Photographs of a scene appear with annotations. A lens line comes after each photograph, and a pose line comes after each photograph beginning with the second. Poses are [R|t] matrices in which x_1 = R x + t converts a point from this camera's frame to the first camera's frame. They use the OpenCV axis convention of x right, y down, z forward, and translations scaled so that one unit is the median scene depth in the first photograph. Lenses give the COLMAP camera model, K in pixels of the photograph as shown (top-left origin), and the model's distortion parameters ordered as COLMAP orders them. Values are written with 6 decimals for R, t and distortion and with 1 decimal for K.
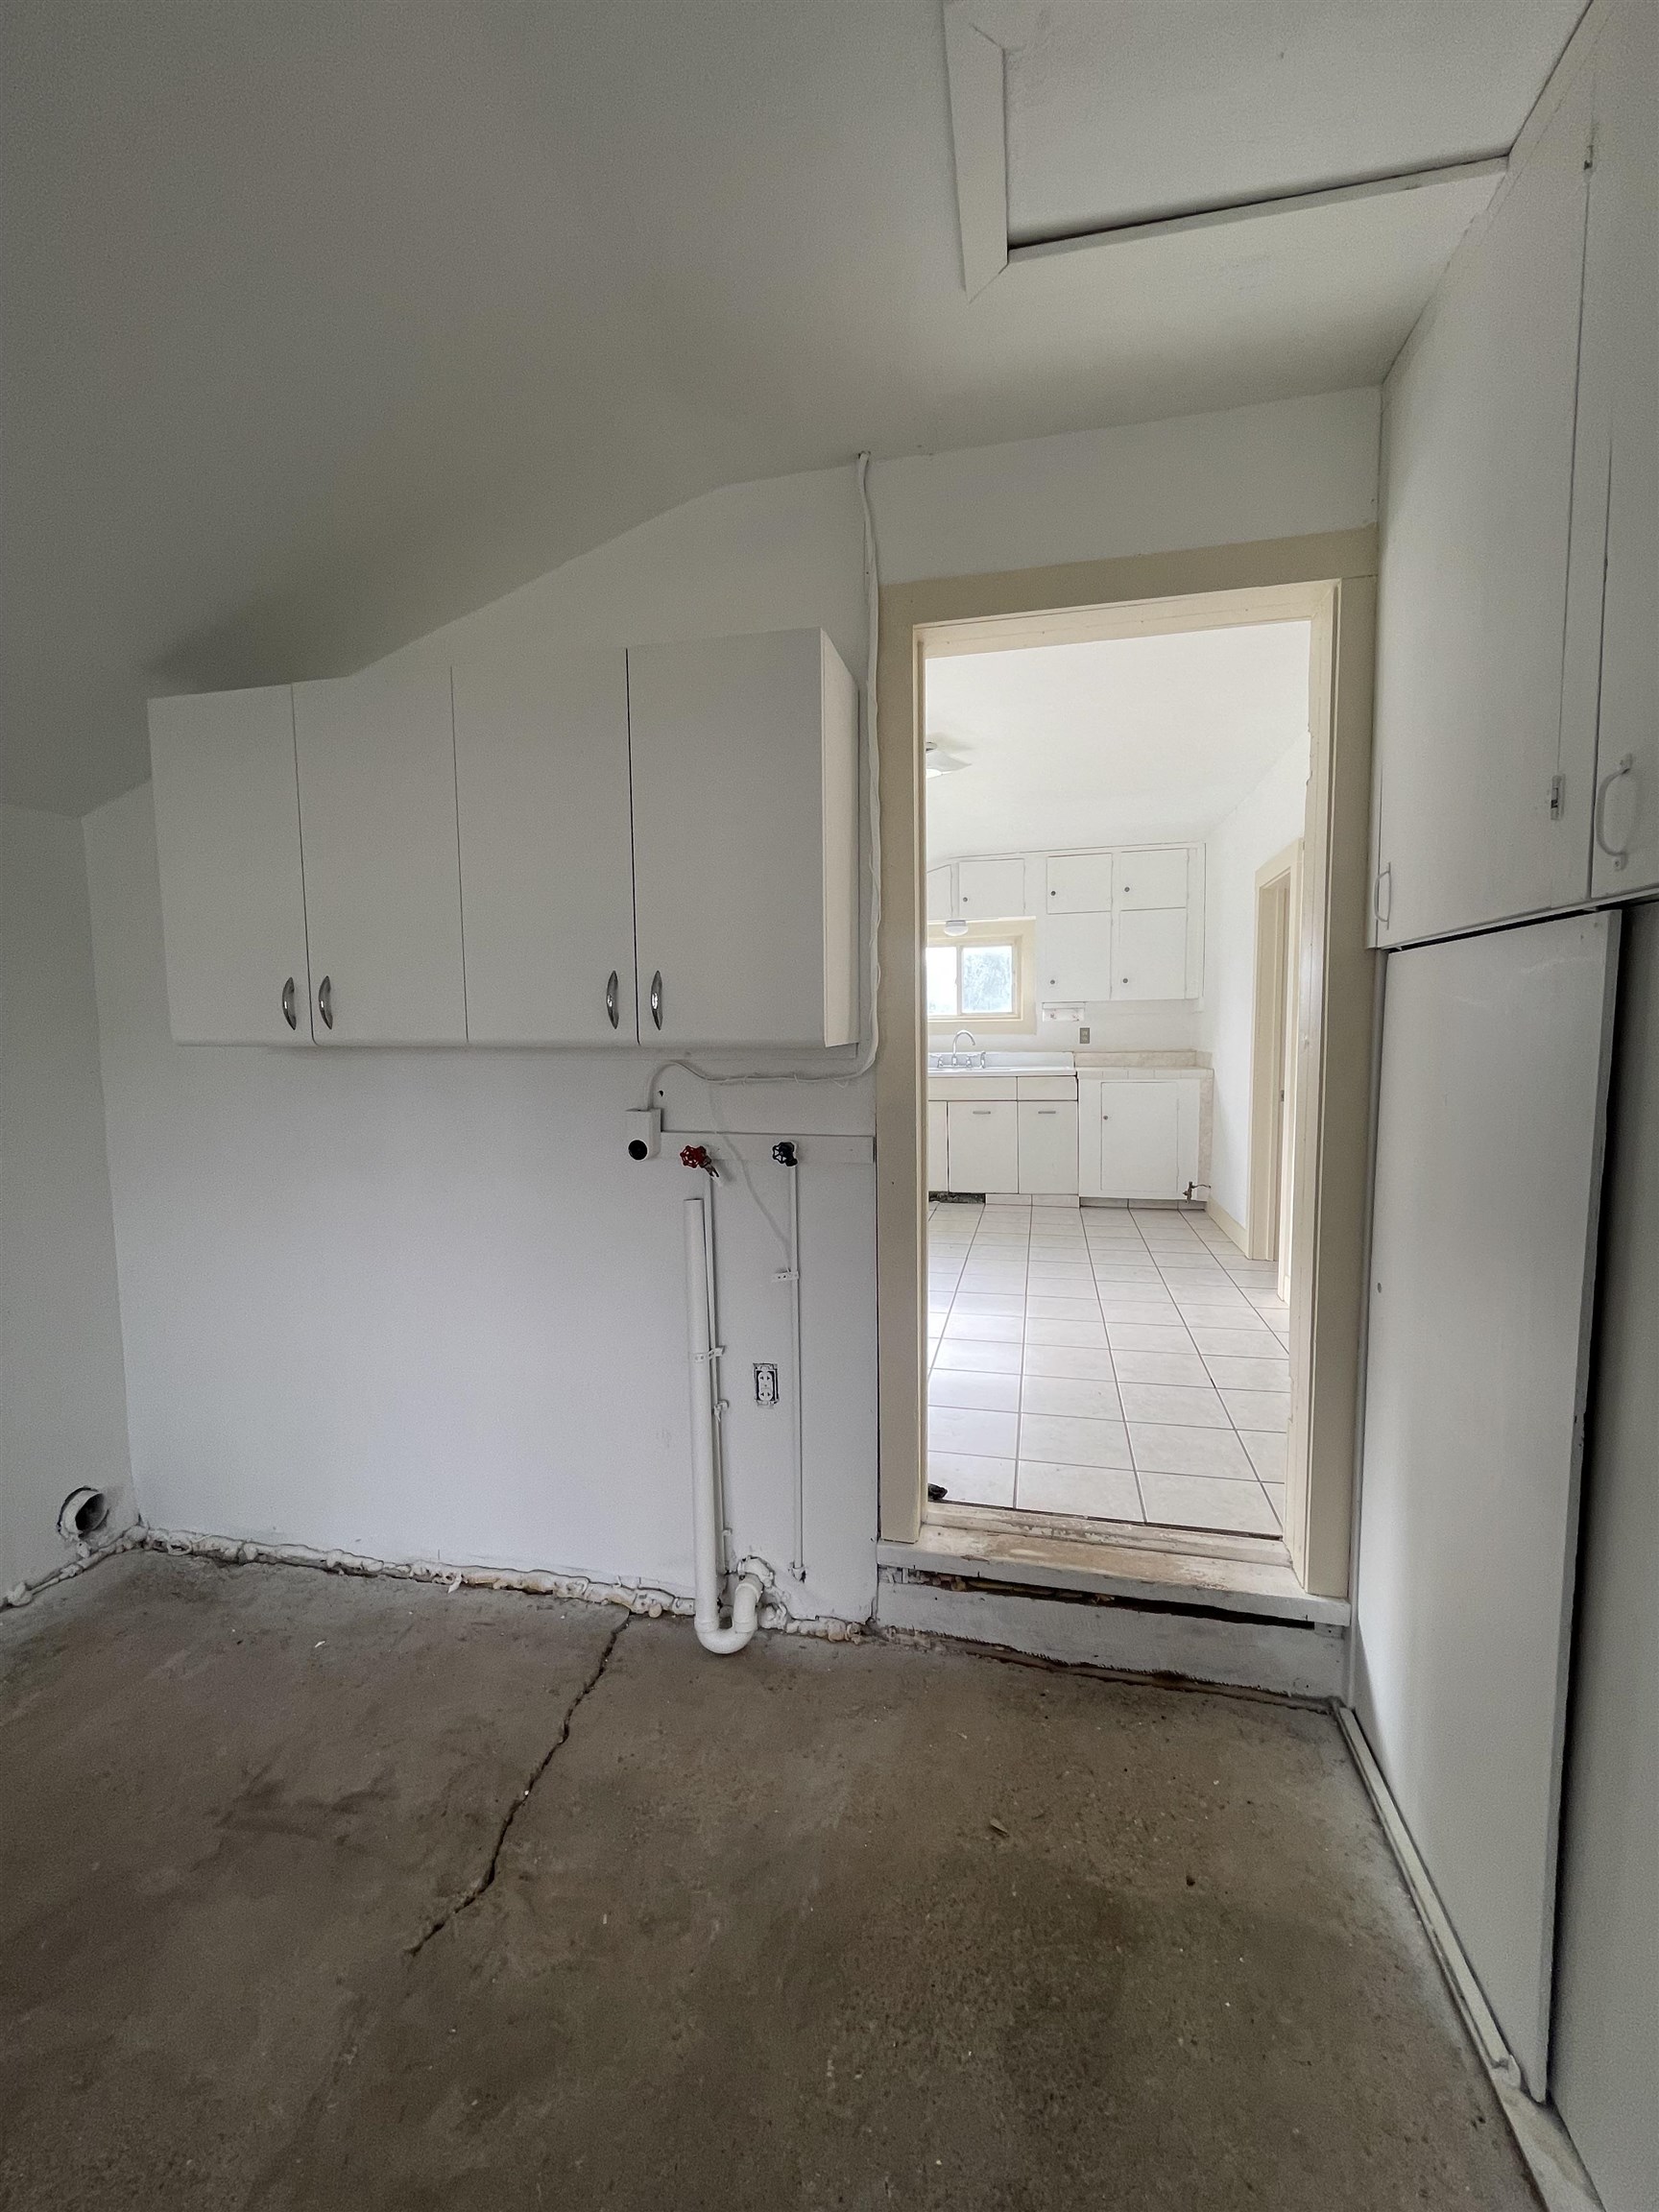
lens RADIAL K [[902.4, 0, 832.1], [0, 902.4, 1105.3], [0, 0, 1]] dist [-0.002950, -0.000539]
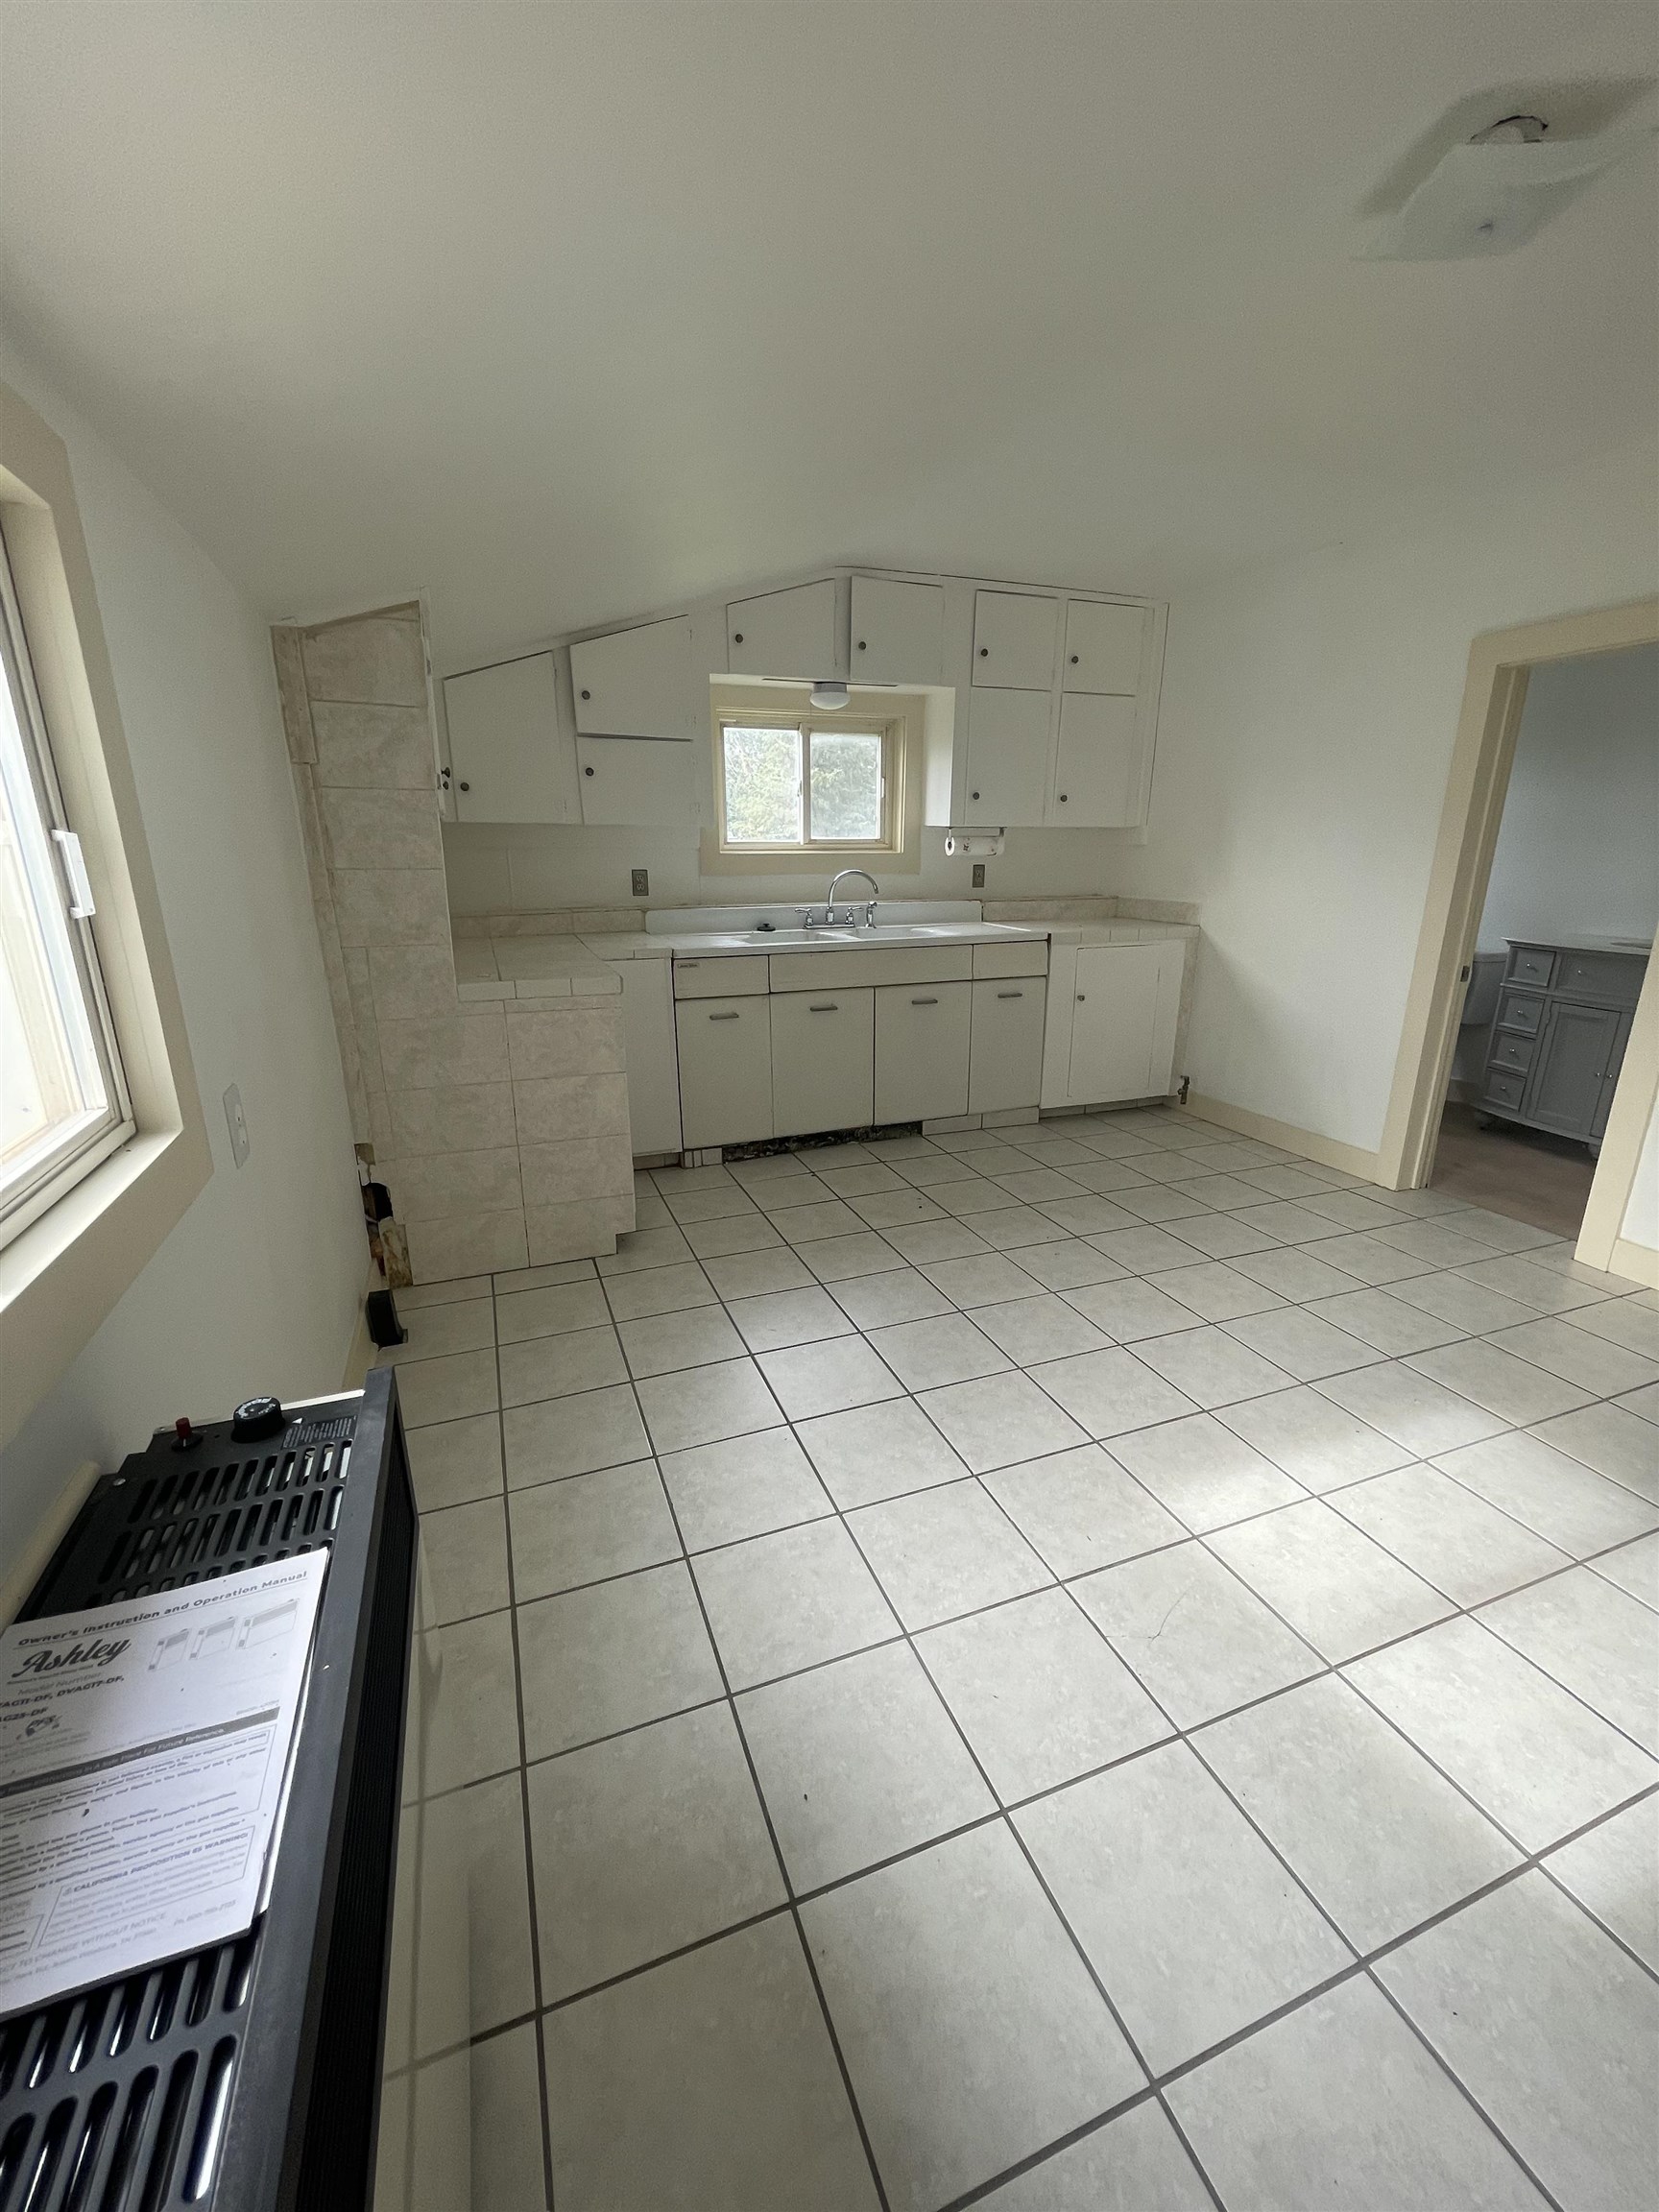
lens RADIAL K [[902.4, 0, 832.1], [0, 902.4, 1105.3], [0, 0, 1]] dist [-0.002950, -0.000539]
pose [[0.828876, -0.143457, 0.540726, -0.249785], [0.034891, 0.977937, 0.205967, -0.055048], [-0.558343, -0.151855, 0.815594, 0.493789]]
